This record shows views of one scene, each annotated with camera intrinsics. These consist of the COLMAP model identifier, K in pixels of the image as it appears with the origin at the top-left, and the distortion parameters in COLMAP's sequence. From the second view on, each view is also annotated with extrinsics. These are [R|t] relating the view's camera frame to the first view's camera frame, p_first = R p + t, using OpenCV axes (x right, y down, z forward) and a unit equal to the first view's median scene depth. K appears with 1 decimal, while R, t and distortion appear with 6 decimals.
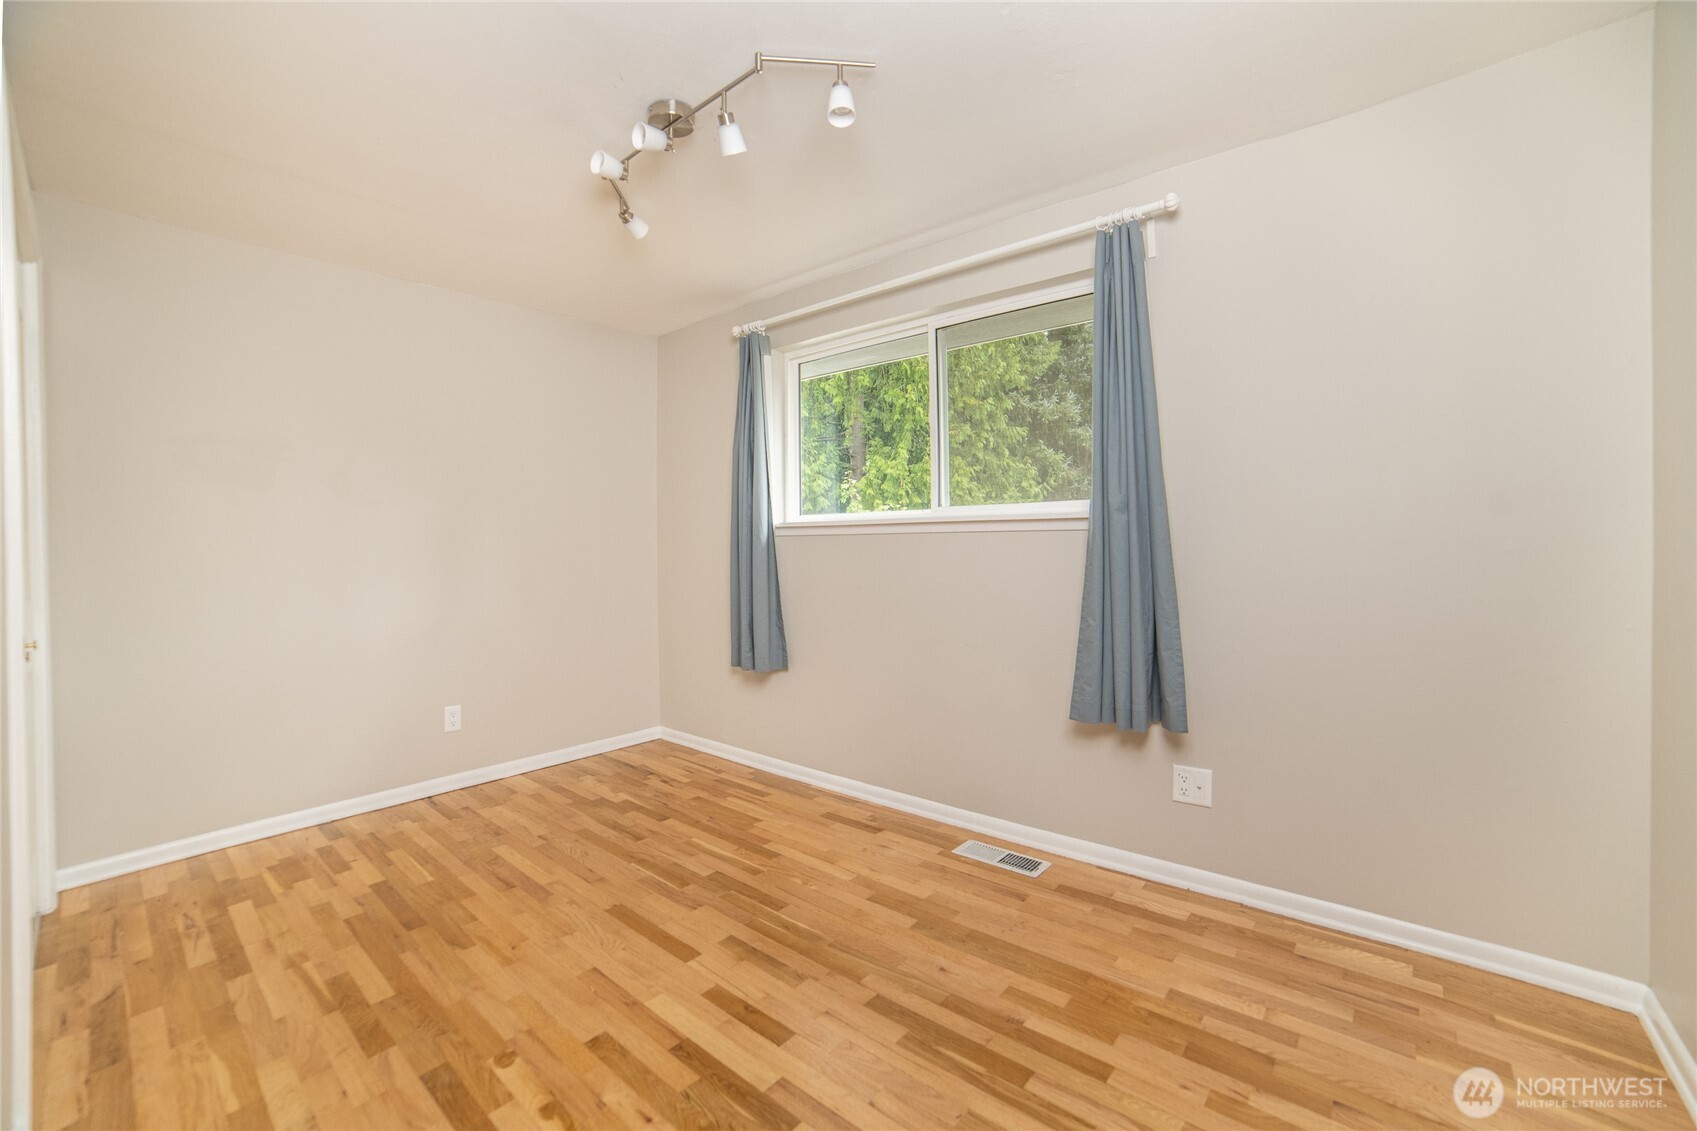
lens RADIAL K [[703.1, 0, 846.1], [0, 703.1, 542.3], [0, 0, 1]] dist [-0.107865, 0.044267]
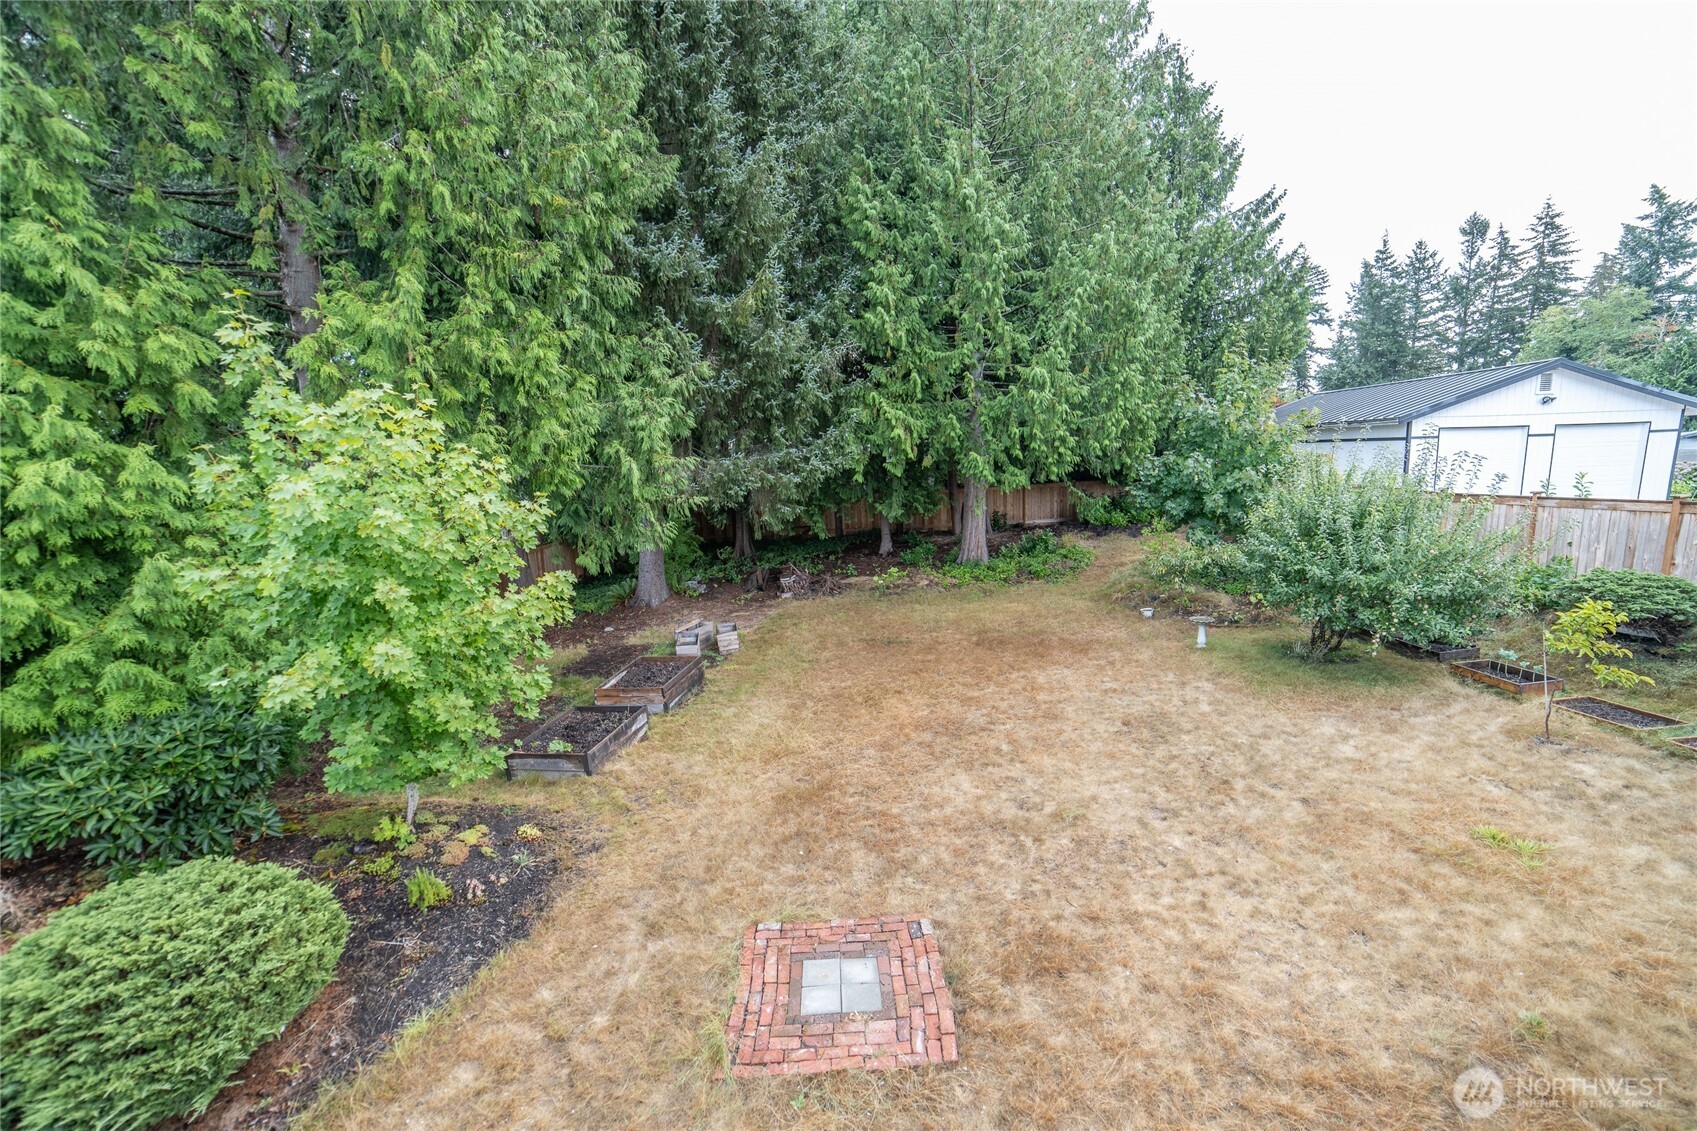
lens RADIAL K [[704.1, 0, 848.5], [0, 704.1, 565.5], [0, 0, 1]] dist [-0.101933, 0.038264]
pose [[0.803427, -0.109198, 0.585305, 0.035465], [0.027930, 0.988868, 0.146150, -0.005292], [-0.594748, -0.101074, 0.797533, 0.458795]]
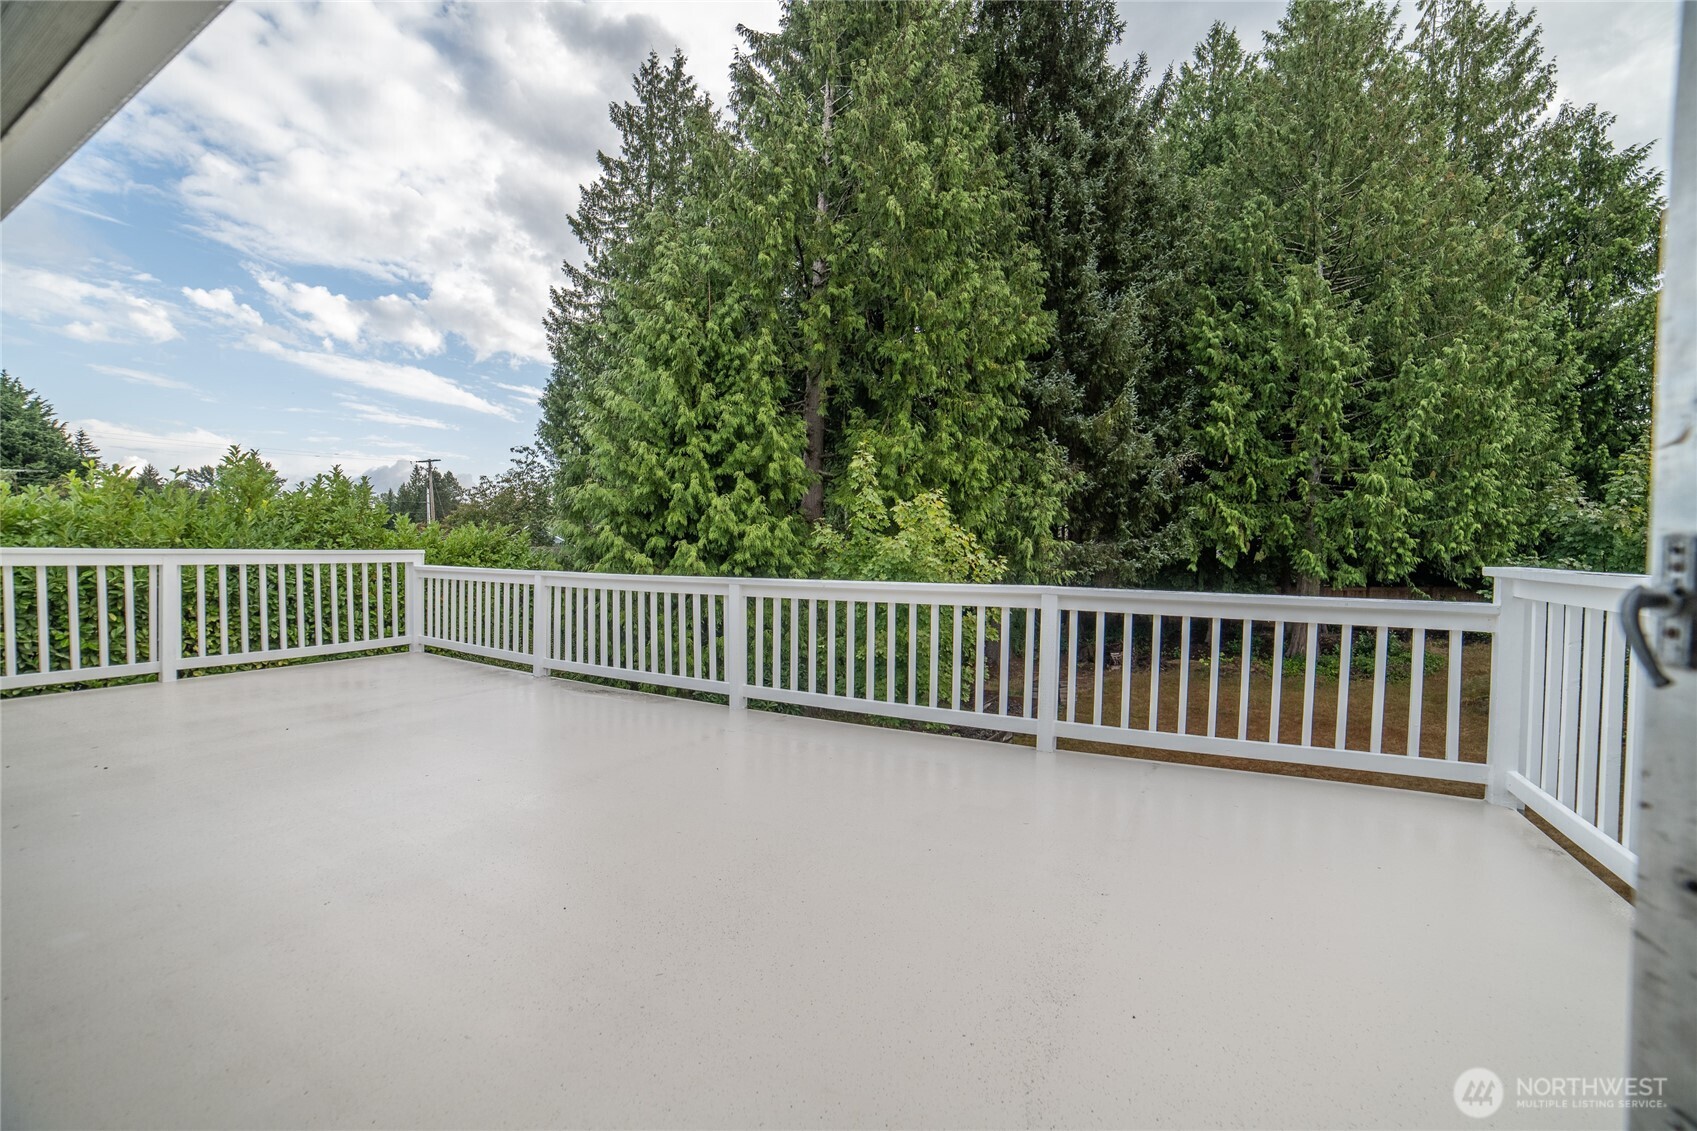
lens RADIAL K [[704.1, 0, 848.5], [0, 704.1, 565.5], [0, 0, 1]] dist [-0.101933, 0.038264]
pose [[0.978480, 0.015995, 0.205722, -0.123269], [-0.020985, 0.999536, 0.022095, 0.002011], [-0.205273, -0.025937, 0.978361, 0.290568]]
